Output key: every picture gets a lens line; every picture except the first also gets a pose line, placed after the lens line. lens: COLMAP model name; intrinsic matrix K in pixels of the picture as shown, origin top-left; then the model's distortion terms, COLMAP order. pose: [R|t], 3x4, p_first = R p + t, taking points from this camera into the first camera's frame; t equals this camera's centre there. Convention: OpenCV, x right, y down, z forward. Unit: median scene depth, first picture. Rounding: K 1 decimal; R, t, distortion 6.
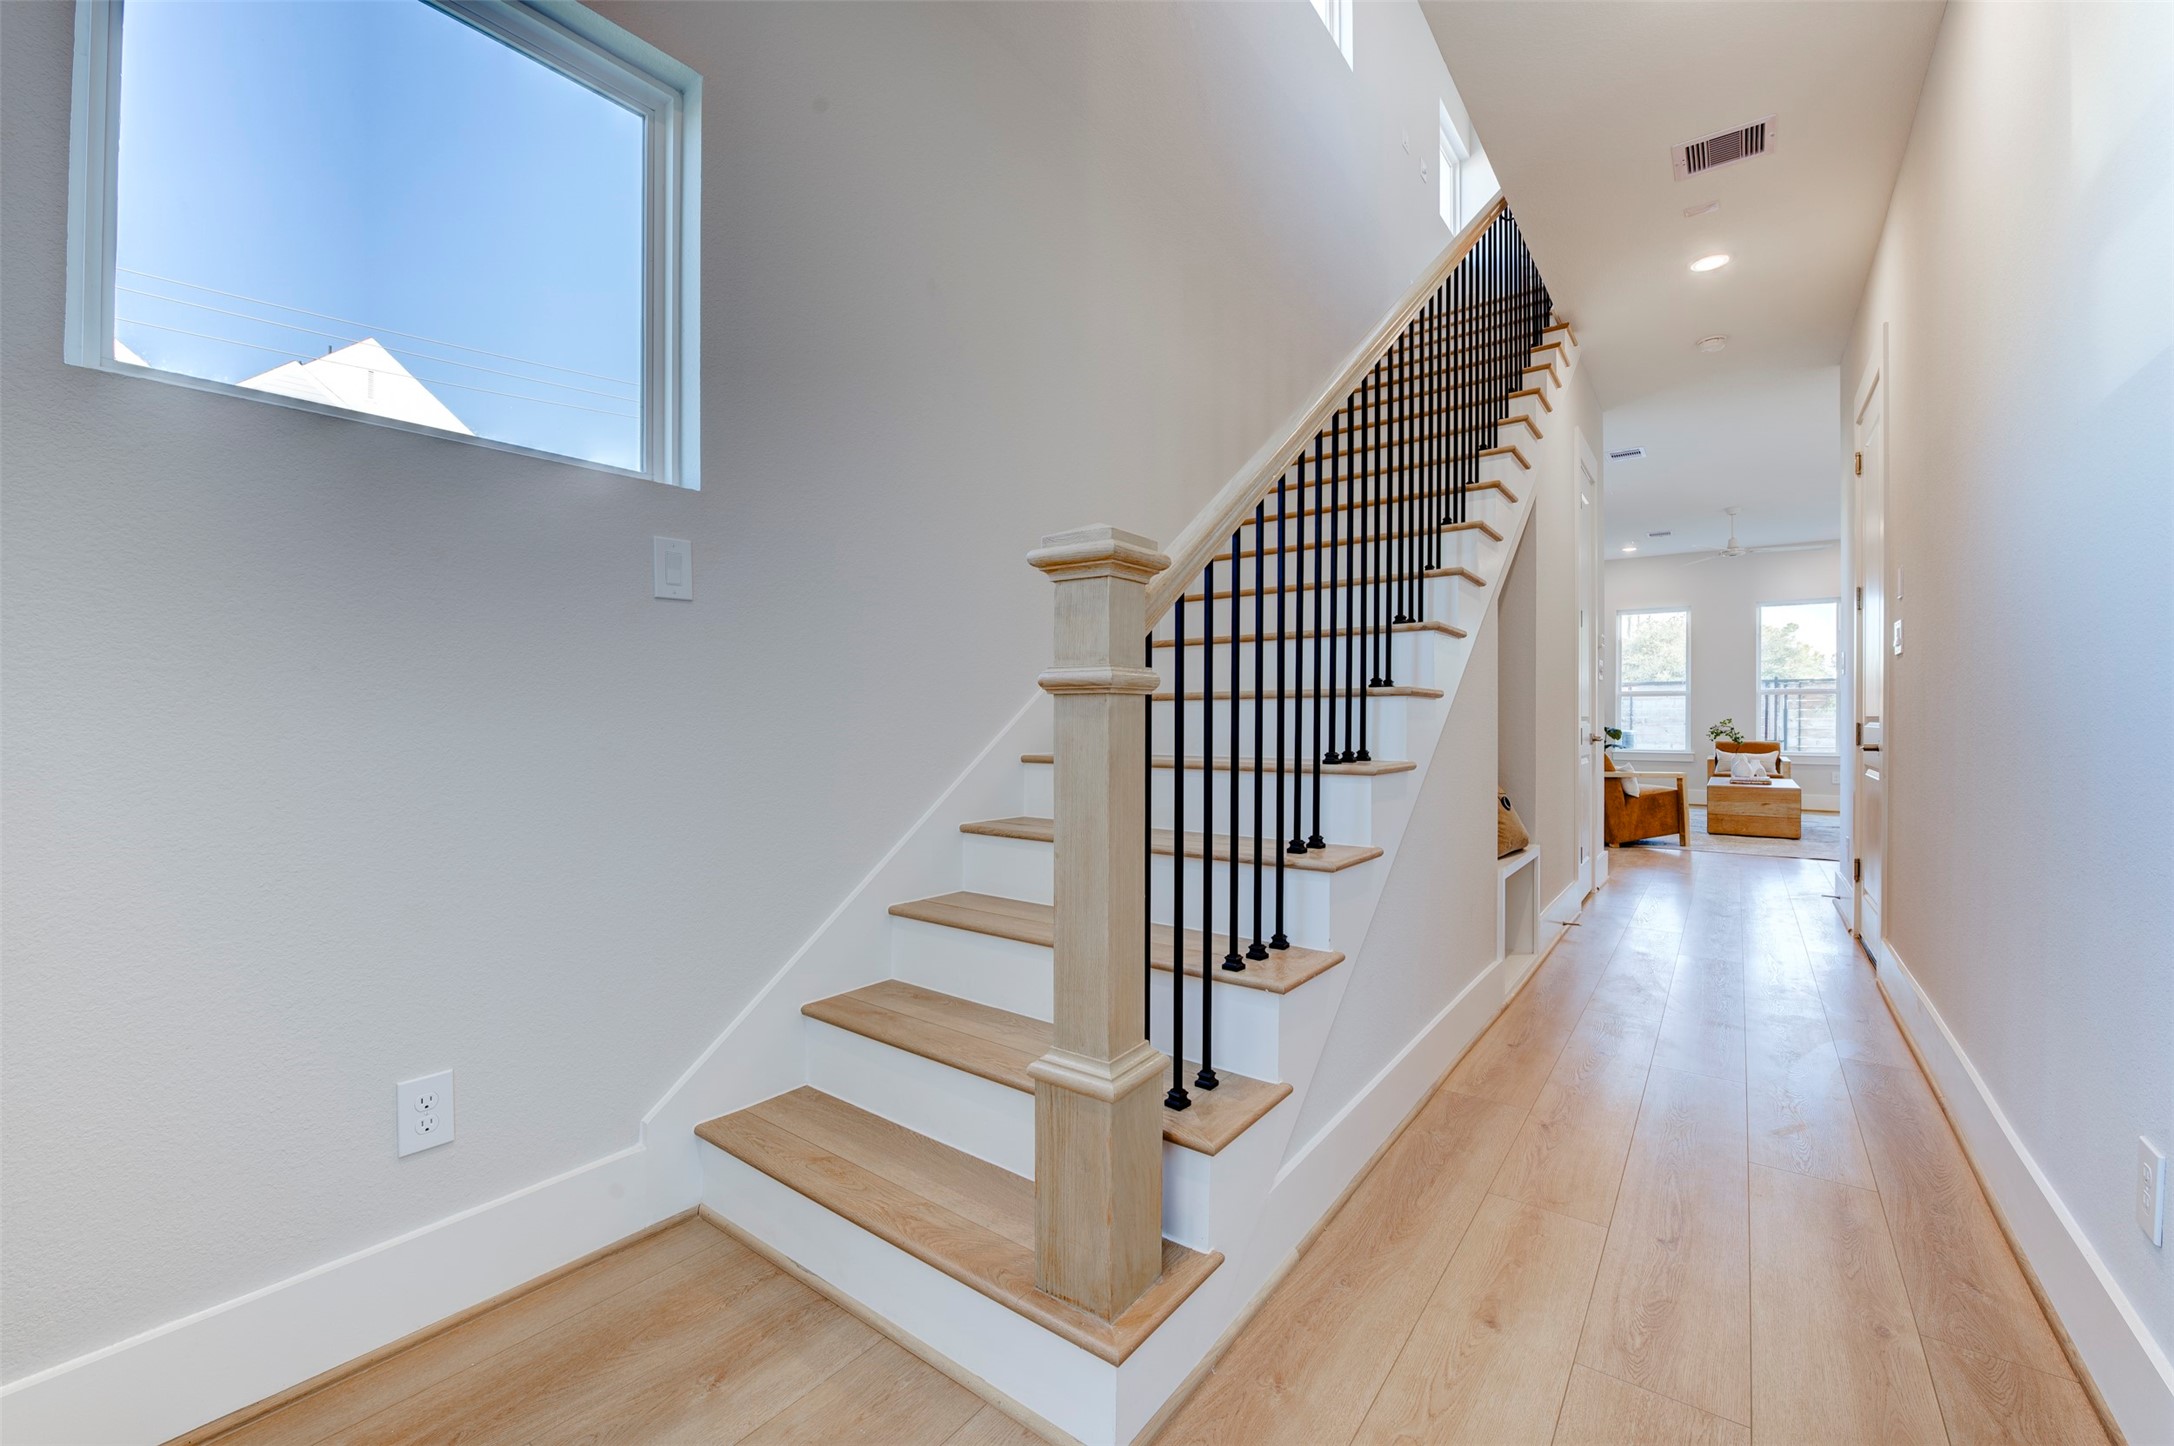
lens RADIAL K [[869.1, 0, 1087.0], [0, 869.1, 723.0], [0, 0, 1]] dist [-0.010170, -0.004796]
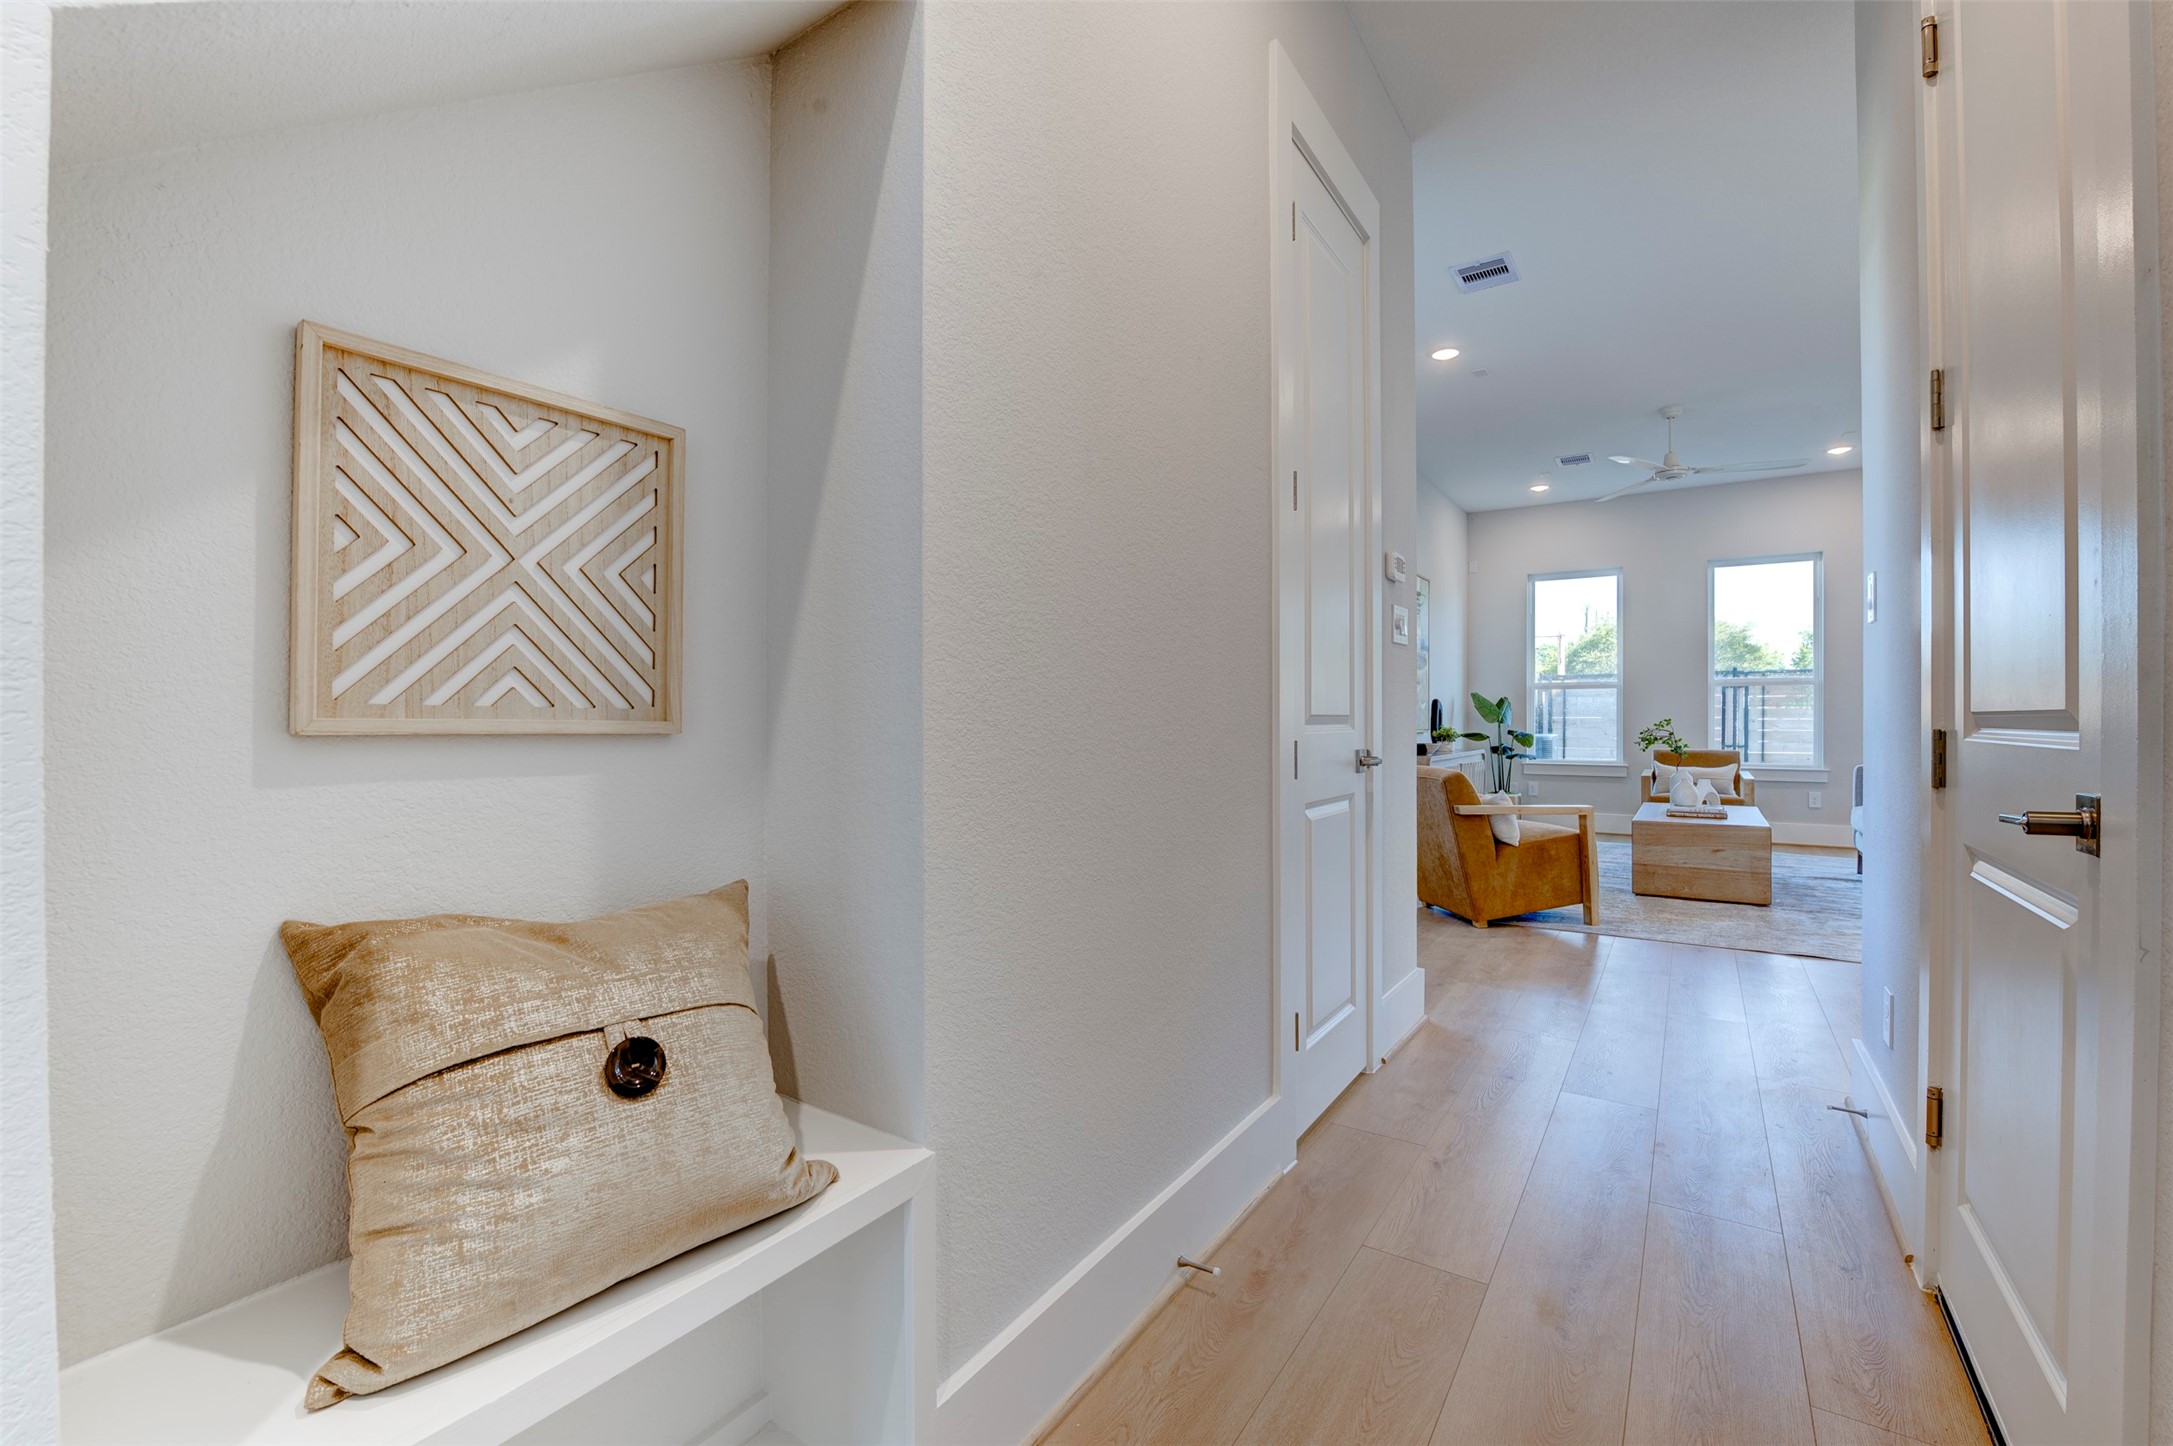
lens RADIAL K [[911.1, 0, 1086.5], [0, 911.1, 715.6], [0, 0, 1]] dist [-0.015090, -0.000594]
pose [[0.998681, 0.000923, 0.051332, 0.257660], [-0.000512, 0.999968, -0.008020, -0.001481], [-0.051337, 0.007983, 0.998649, 0.319511]]
